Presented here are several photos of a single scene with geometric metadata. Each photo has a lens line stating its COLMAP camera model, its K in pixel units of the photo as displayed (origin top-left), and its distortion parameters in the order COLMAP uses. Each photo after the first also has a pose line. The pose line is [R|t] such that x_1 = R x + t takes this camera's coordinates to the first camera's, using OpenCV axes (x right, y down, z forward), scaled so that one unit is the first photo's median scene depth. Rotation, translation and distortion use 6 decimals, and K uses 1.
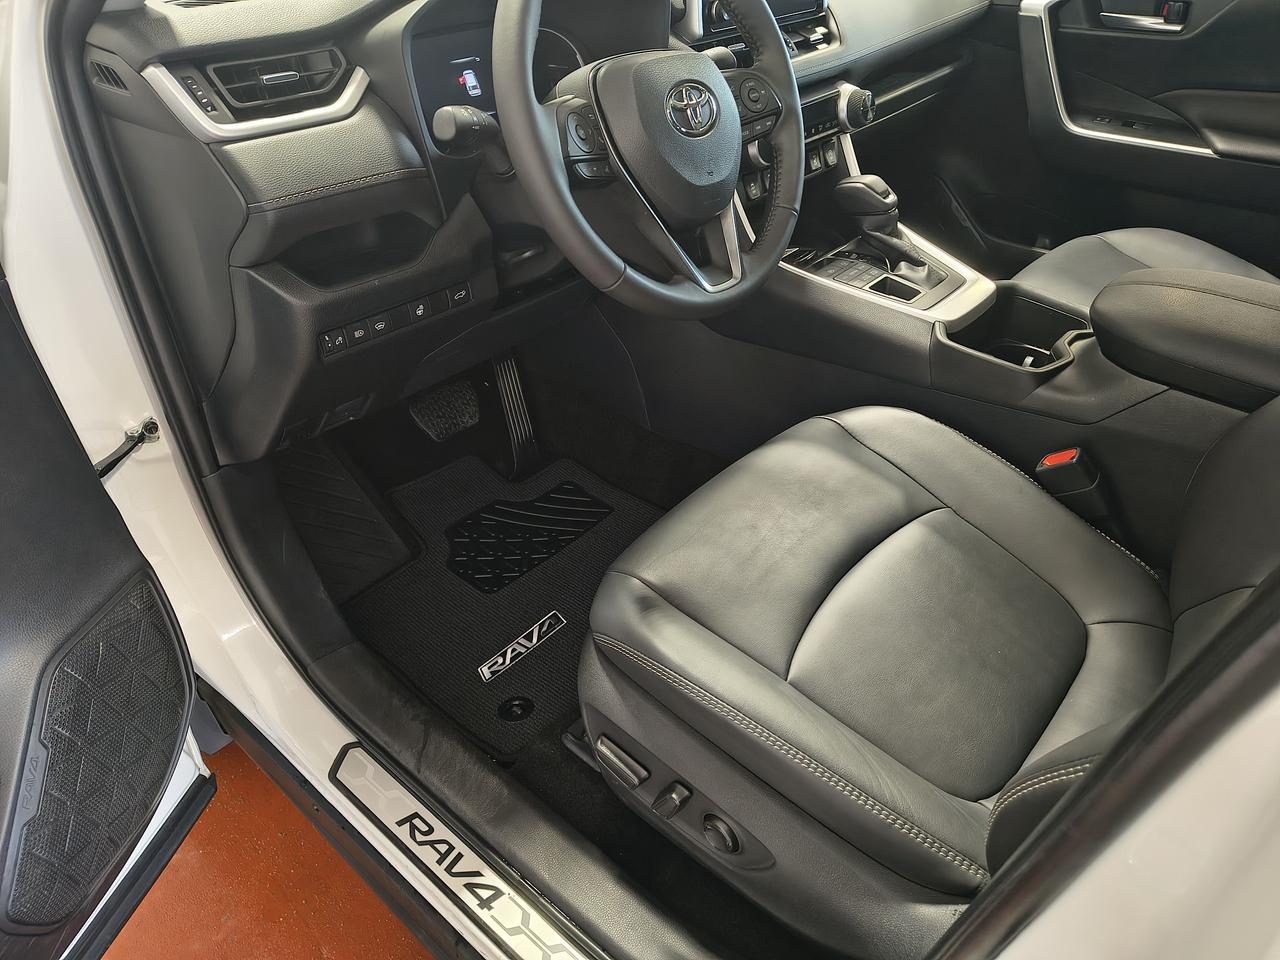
lens RADIAL K [[904.3, 0, 643.2], [0, 904.3, 488.2], [0, 0, 1]] dist [0.060446, -0.005987]
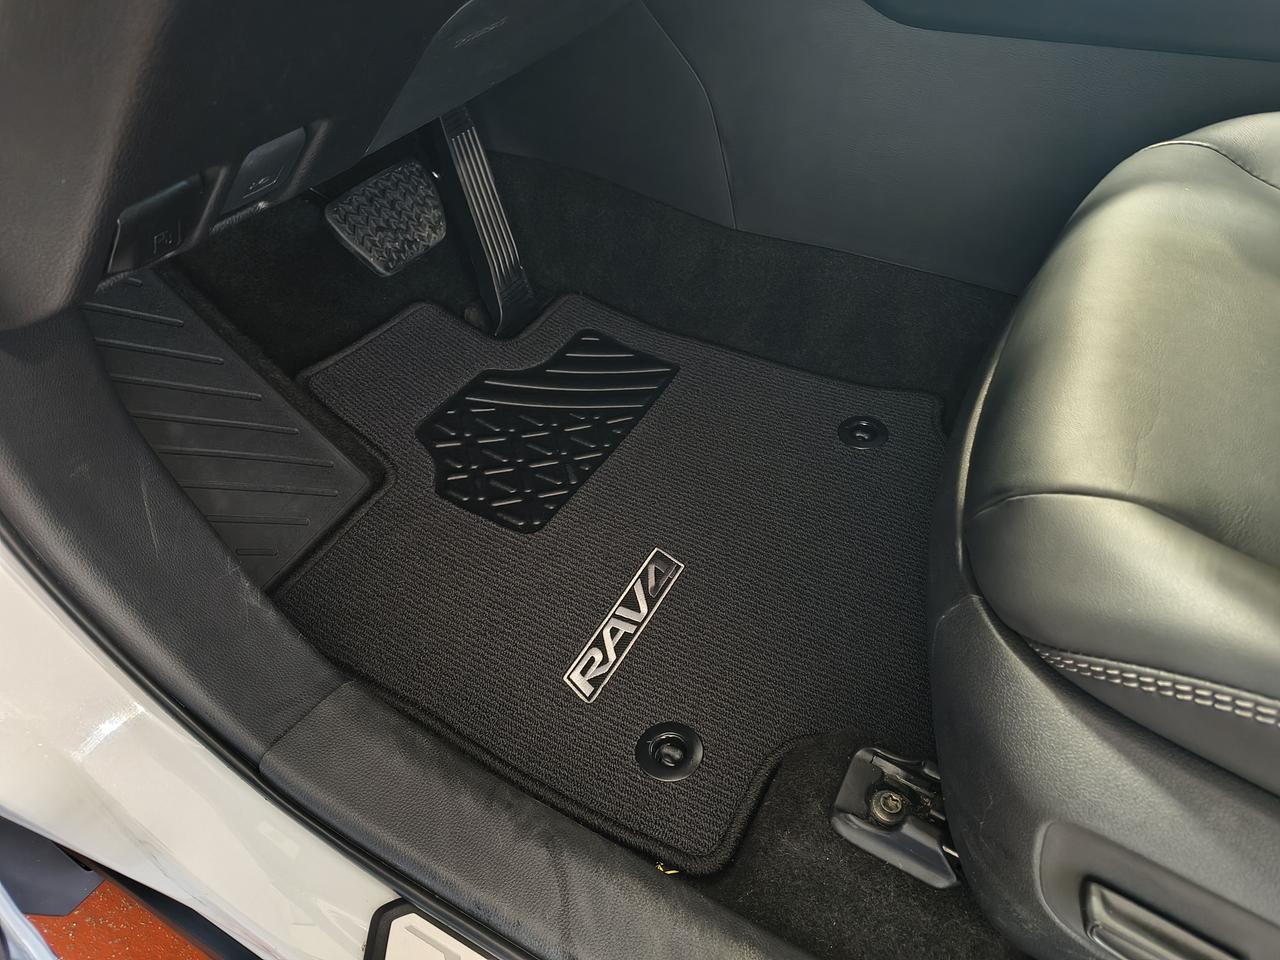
lens RADIAL K [[904.3, 0, 633.0], [0, 904.3, 473.1], [0, 0, 1]] dist [0.060446, -0.005987]
pose [[0.977121, -0.129281, 0.168880, -0.204672], [0.105561, 0.984134, 0.142607, 0.004592], [-0.184637, -0.121517, 0.975266, 0.449511]]
